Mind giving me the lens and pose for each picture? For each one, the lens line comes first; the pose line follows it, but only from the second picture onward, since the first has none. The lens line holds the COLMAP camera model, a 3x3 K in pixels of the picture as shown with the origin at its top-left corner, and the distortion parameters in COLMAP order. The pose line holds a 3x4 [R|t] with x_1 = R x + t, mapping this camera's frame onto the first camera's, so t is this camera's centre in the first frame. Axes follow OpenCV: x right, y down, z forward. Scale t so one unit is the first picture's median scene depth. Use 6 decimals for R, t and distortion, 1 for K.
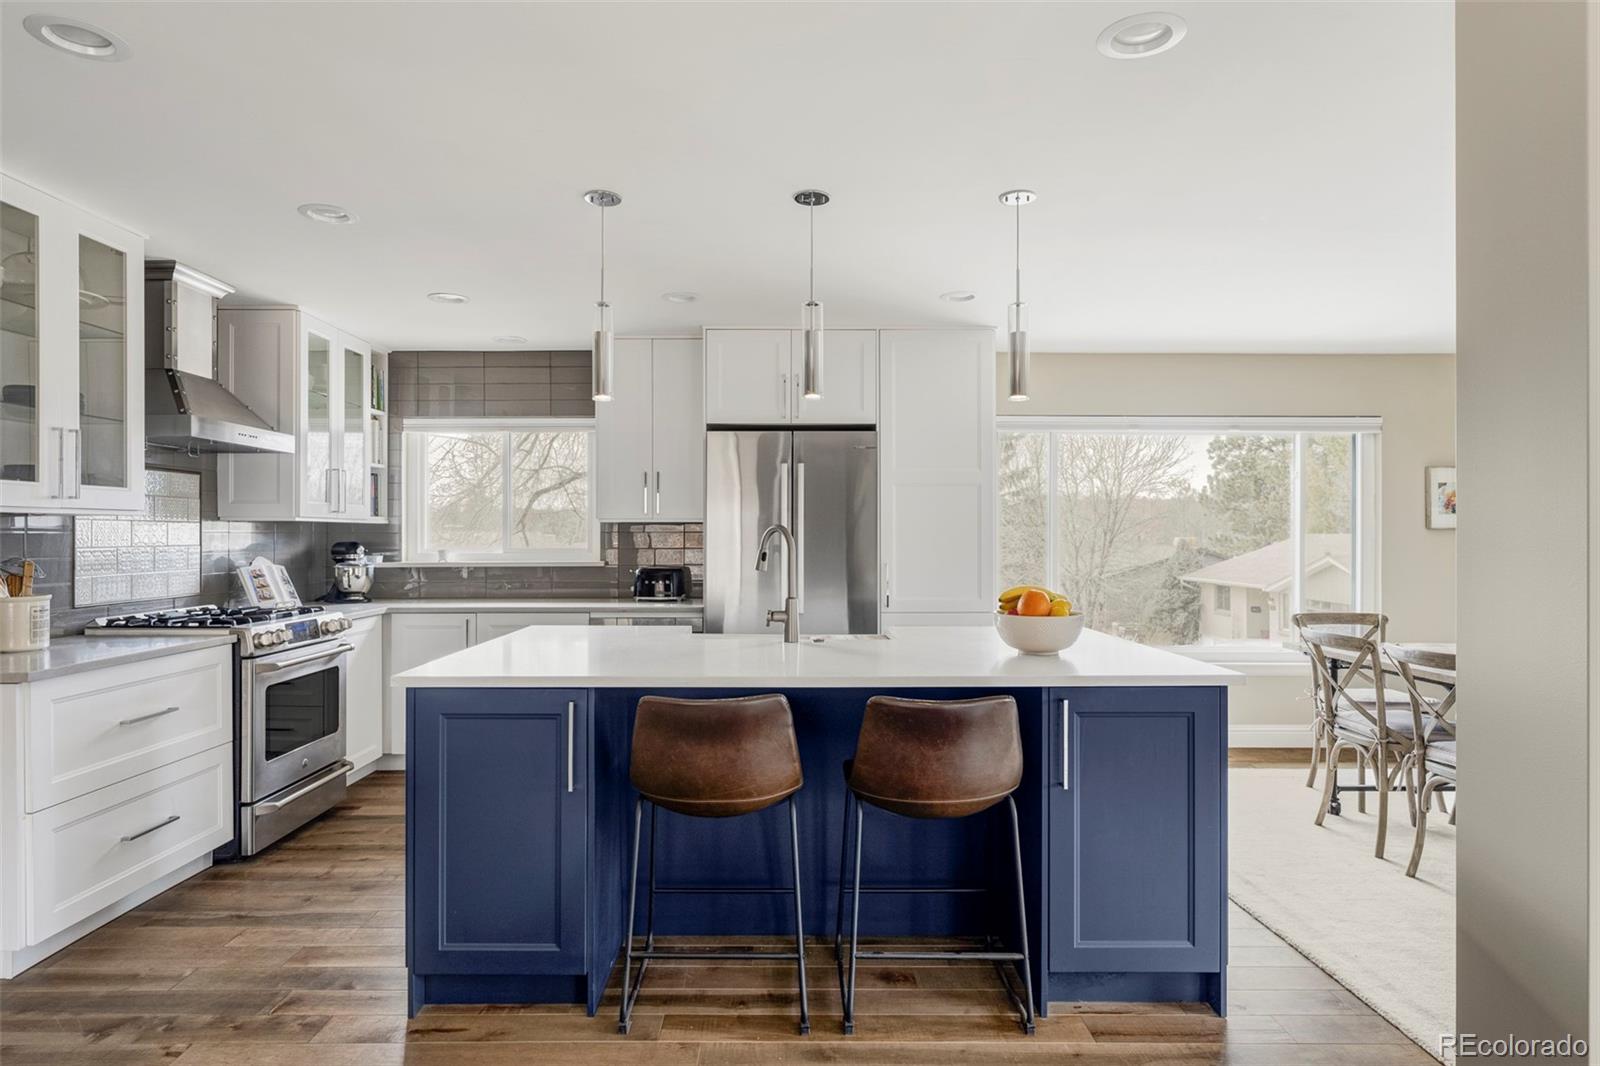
lens RADIAL K [[890.6, 0, 794.3], [0, 890.6, 531.6], [0, 0, 1]] dist [-0.000126, 0.000315]
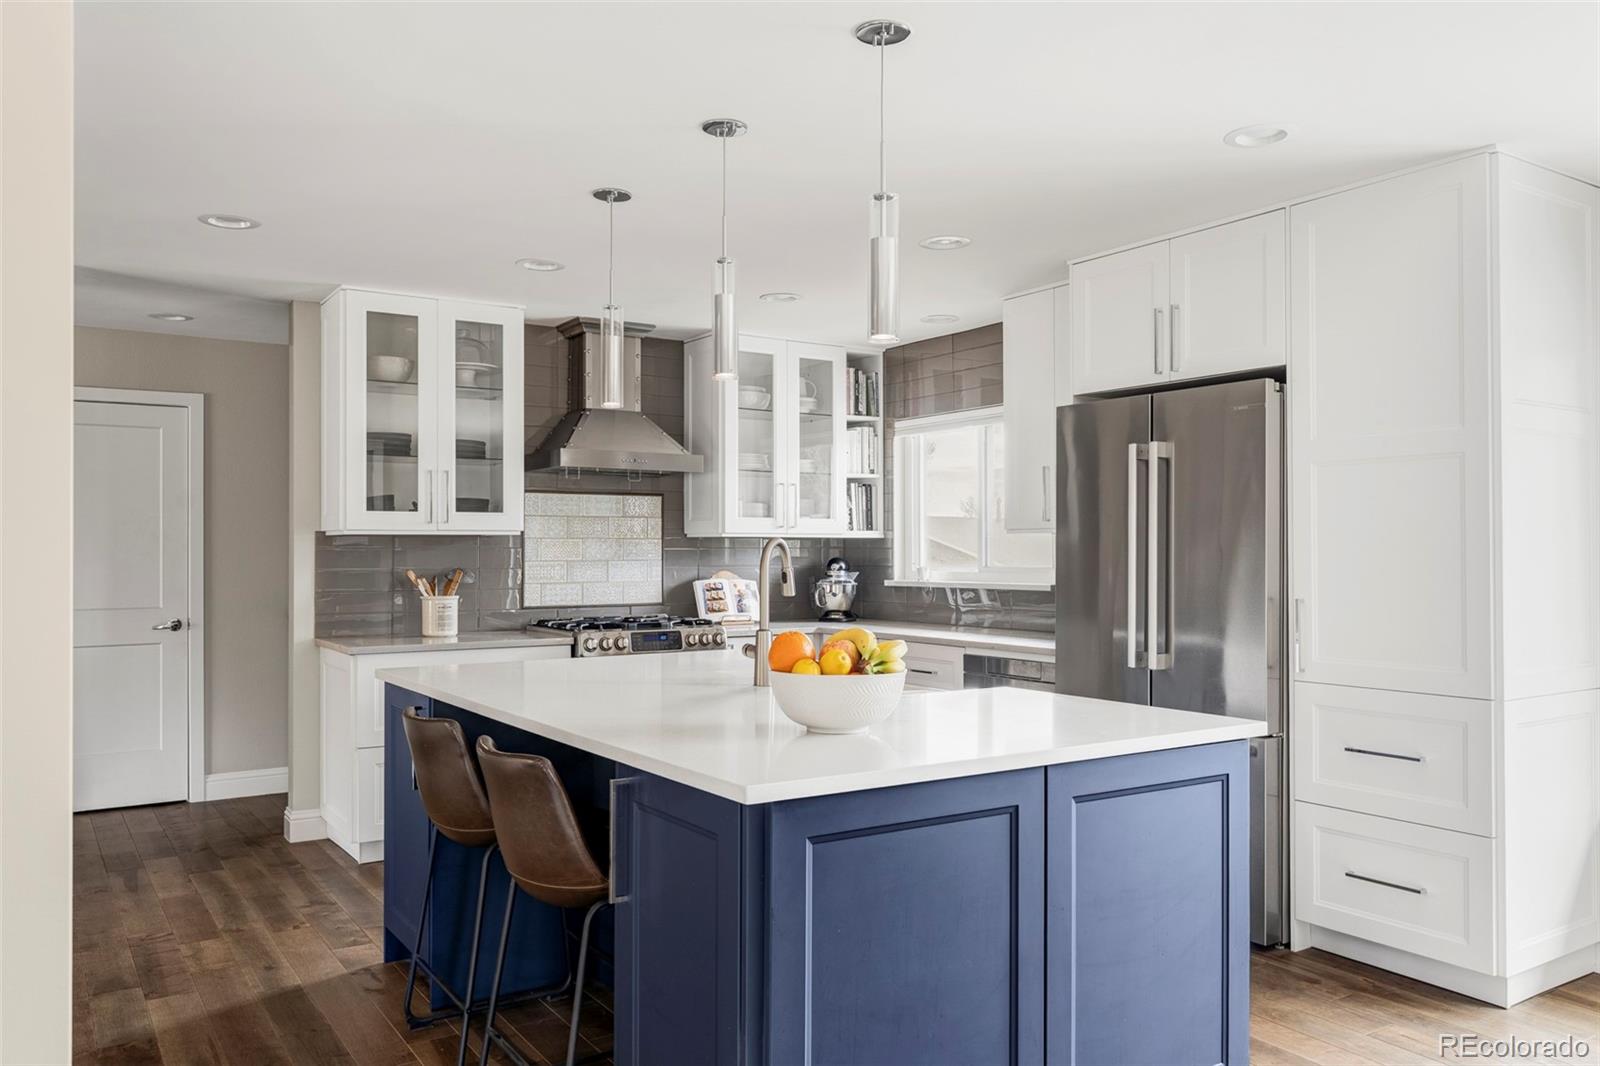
lens RADIAL K [[1188.9, 0, 800.0], [0, 1188.9, 533.0], [0, 0, 1]] dist [0.021348, -0.000779]
pose [[0.544018, -0.013425, -0.838966, 0.568495], [0.004031, 0.999902, -0.013386, 0.002181], [0.839064, 0.003900, 0.544019, 0.285324]]
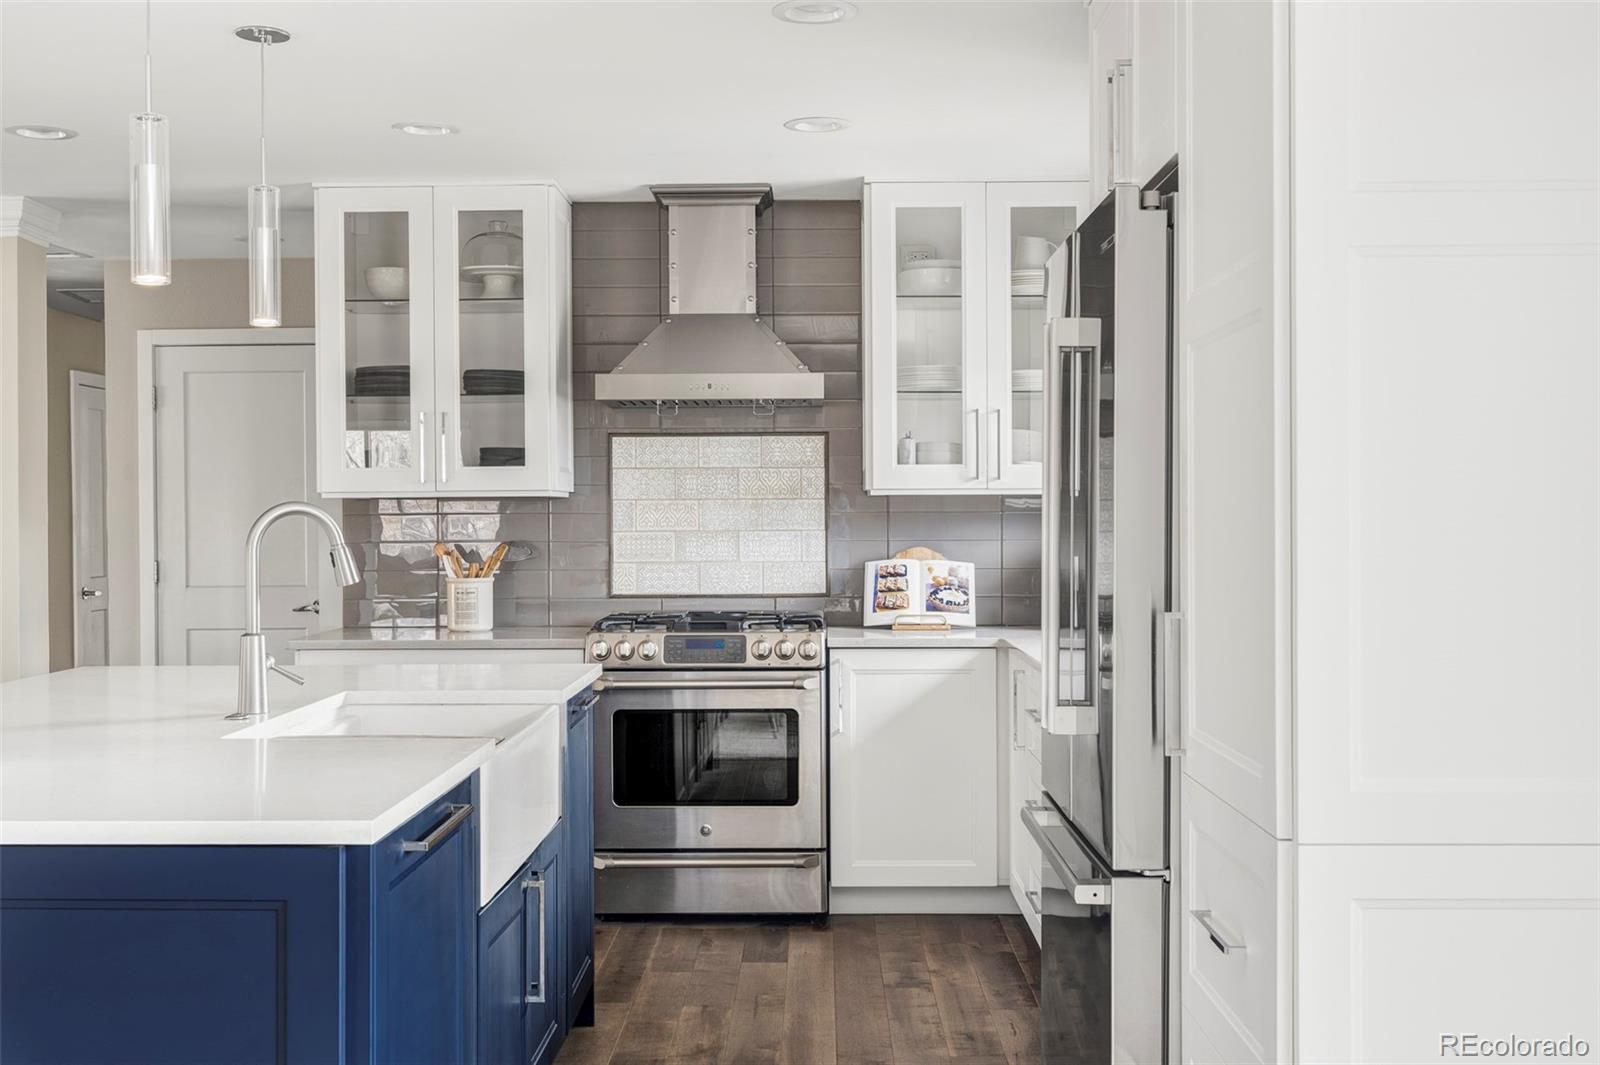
lens RADIAL K [[1762.2, 0, 800.0], [0, 1762.2, 532.5], [0, 0, 1]] dist [-0.002083, 0.000550]
pose [[-0.026614, 0.008277, -0.999612, 0.688755], [0.007704, 0.999938, 0.008074, 0.004588], [0.999616, -0.007486, -0.026676, 0.861721]]
